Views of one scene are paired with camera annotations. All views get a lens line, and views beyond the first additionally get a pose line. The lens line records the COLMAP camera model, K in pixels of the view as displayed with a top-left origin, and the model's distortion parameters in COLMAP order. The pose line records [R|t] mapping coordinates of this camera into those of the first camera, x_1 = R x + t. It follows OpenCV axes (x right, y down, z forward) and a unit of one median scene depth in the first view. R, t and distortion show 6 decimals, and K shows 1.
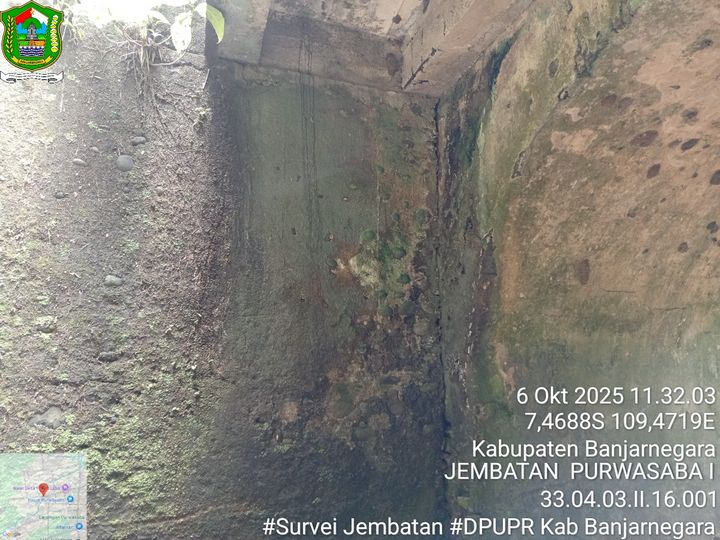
lens RADIAL K [[552.6, 0, 357.8], [0, 552.6, 271.5], [0, 0, 1]] dist [0.112619, -0.228627]
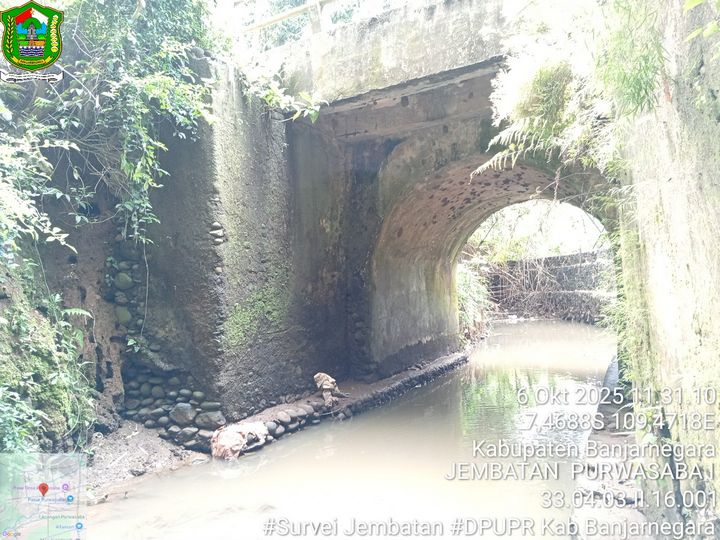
lens RADIAL K [[552.6, 0, 357.8], [0, 552.6, 271.5], [0, 0, 1]] dist [0.112619, -0.228627]
pose [[0.764455, 0.013086, 0.644544, -1.358892], [-0.097062, 0.990734, 0.095005, -0.043064], [-0.637328, -0.135188, 0.758641, -0.779458]]
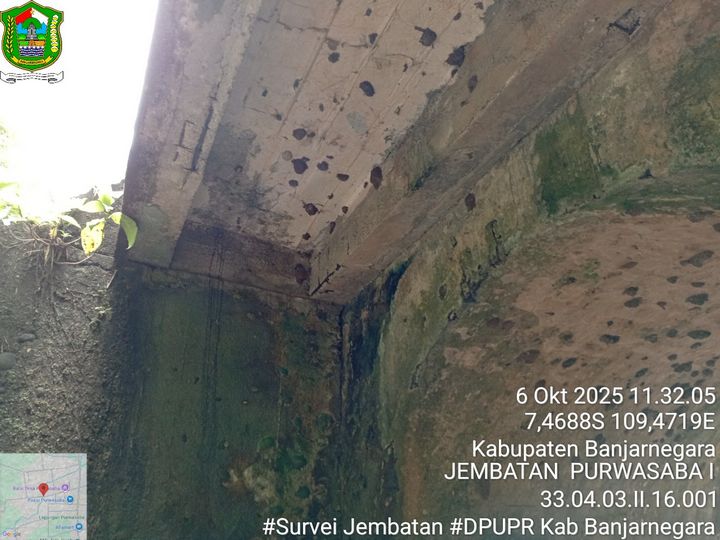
lens RADIAL K [[552.6, 0, 357.8], [0, 552.6, 271.5], [0, 0, 1]] dist [0.112619, -0.228627]
pose [[0.986852, 0.061153, 0.149612, 0.012631], [-0.008347, 0.943707, -0.330678, -0.028966], [-0.161411, 0.325082, 0.931809, -0.008462]]
